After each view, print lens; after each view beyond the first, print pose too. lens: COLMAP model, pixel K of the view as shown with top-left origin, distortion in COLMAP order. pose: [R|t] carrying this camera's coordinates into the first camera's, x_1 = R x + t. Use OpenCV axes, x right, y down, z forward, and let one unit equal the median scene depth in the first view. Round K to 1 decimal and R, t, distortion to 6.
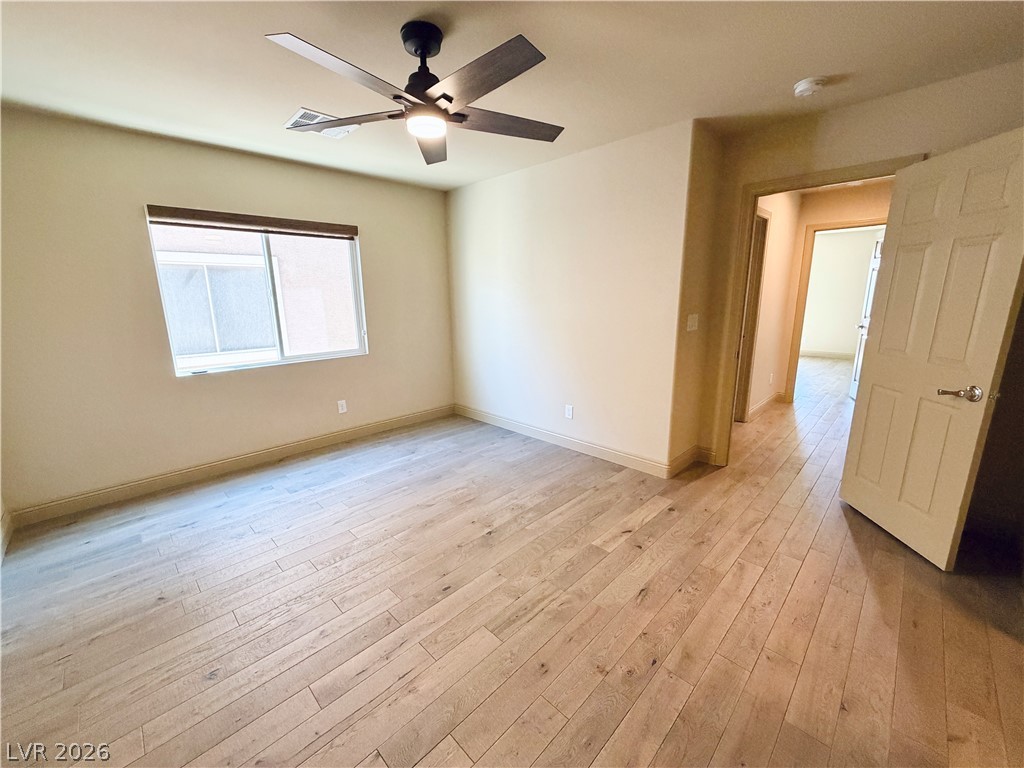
lens RADIAL K [[407.9, 0, 509.4], [0, 407.9, 384.3], [0, 0, 1]] dist [-0.000592, 0.000108]
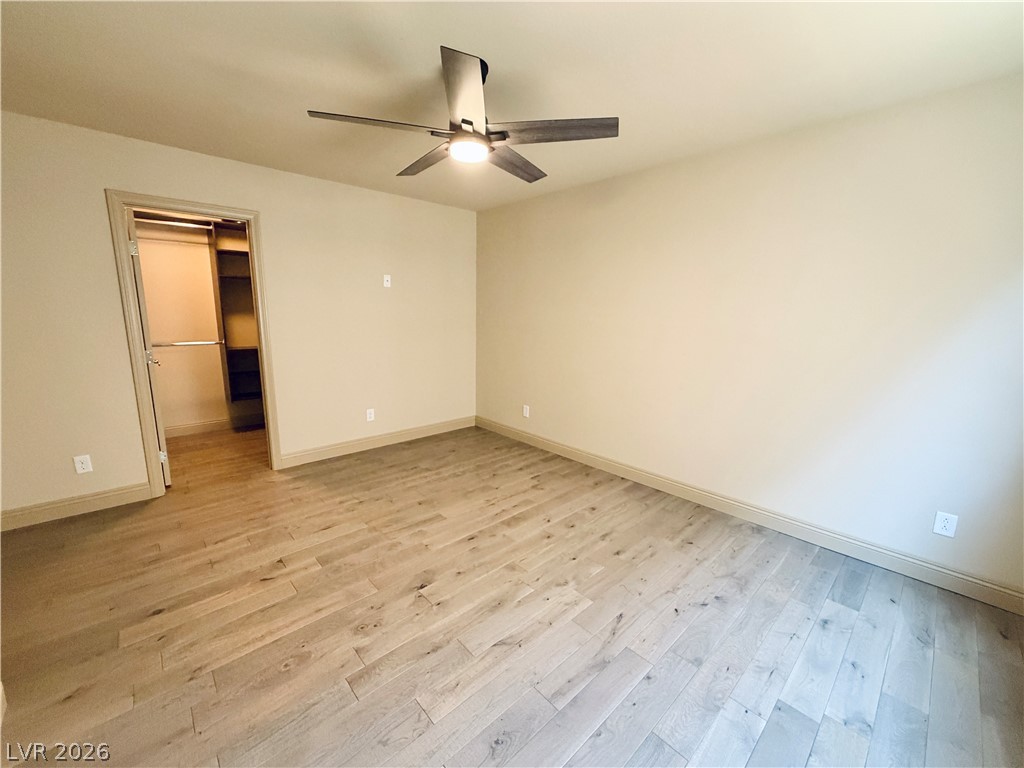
lens RADIAL K [[409.2, 0, 509.3], [0, 409.2, 383.5], [0, 0, 1]] dist [0.000276, 0.000357]
pose [[-0.999208, -0.010288, 0.038444, -0.236388], [0.005526, 0.920784, 0.390033, -0.331534], [-0.039412, 0.389936, -0.919998, 1.477609]]
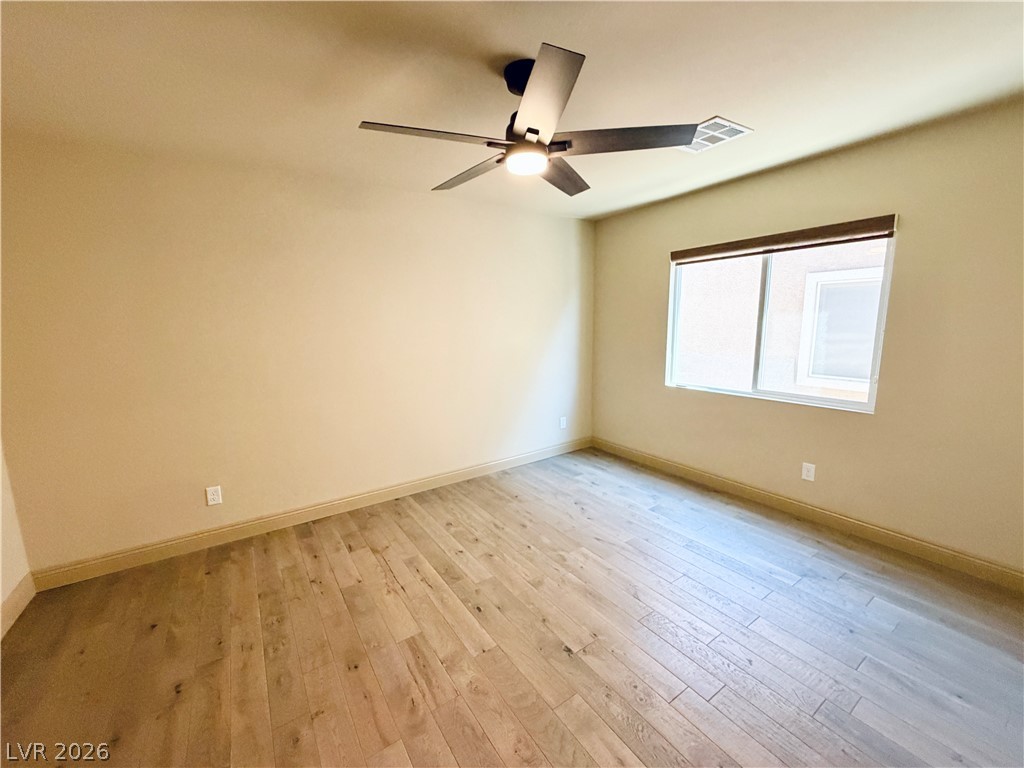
lens RADIAL K [[407.9, 0, 509.4], [0, 407.9, 384.3], [0, 0, 1]] dist [-0.000592, 0.000108]
pose [[-0.193439, 0.171092, -0.966079, 0.557889], [-0.190440, 0.959401, 0.208042, -0.216164], [0.962452, 0.224224, -0.153003, 0.824413]]
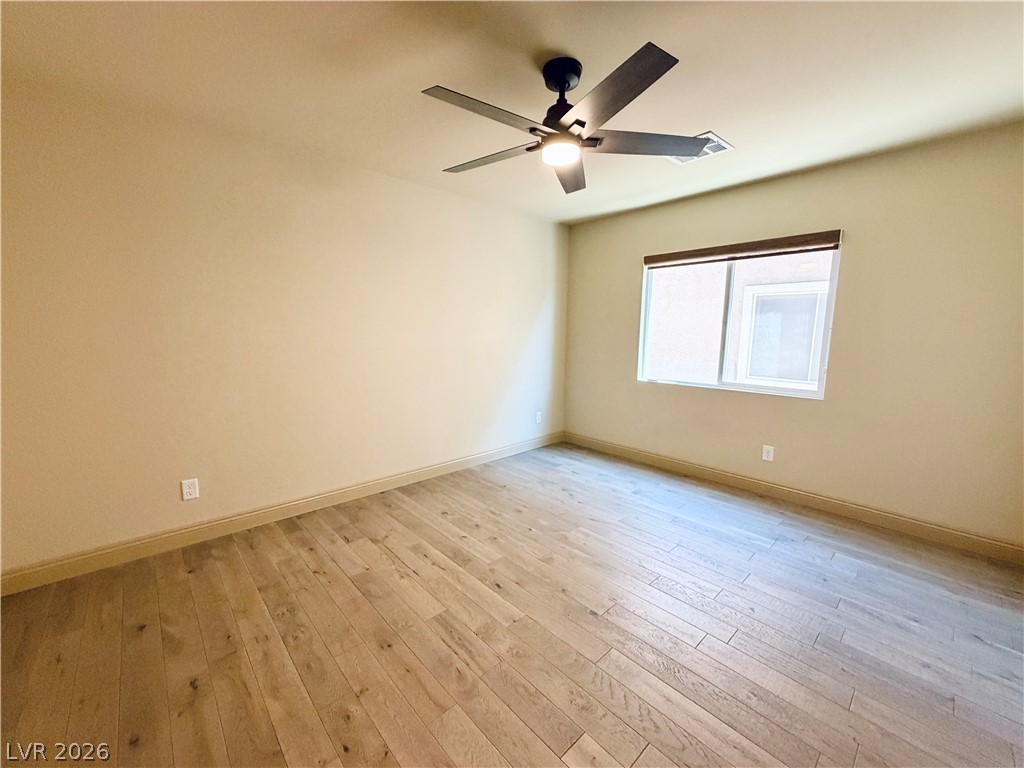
lens RADIAL K [[407.9, 0, 509.4], [0, 407.9, 384.3], [0, 0, 1]] dist [-0.000592, 0.000108]
pose [[-0.046769, 0.148648, -0.987784, 0.614641], [-0.223942, 0.962135, 0.155391, -0.134948], [0.973480, 0.228474, -0.011710, 0.685412]]
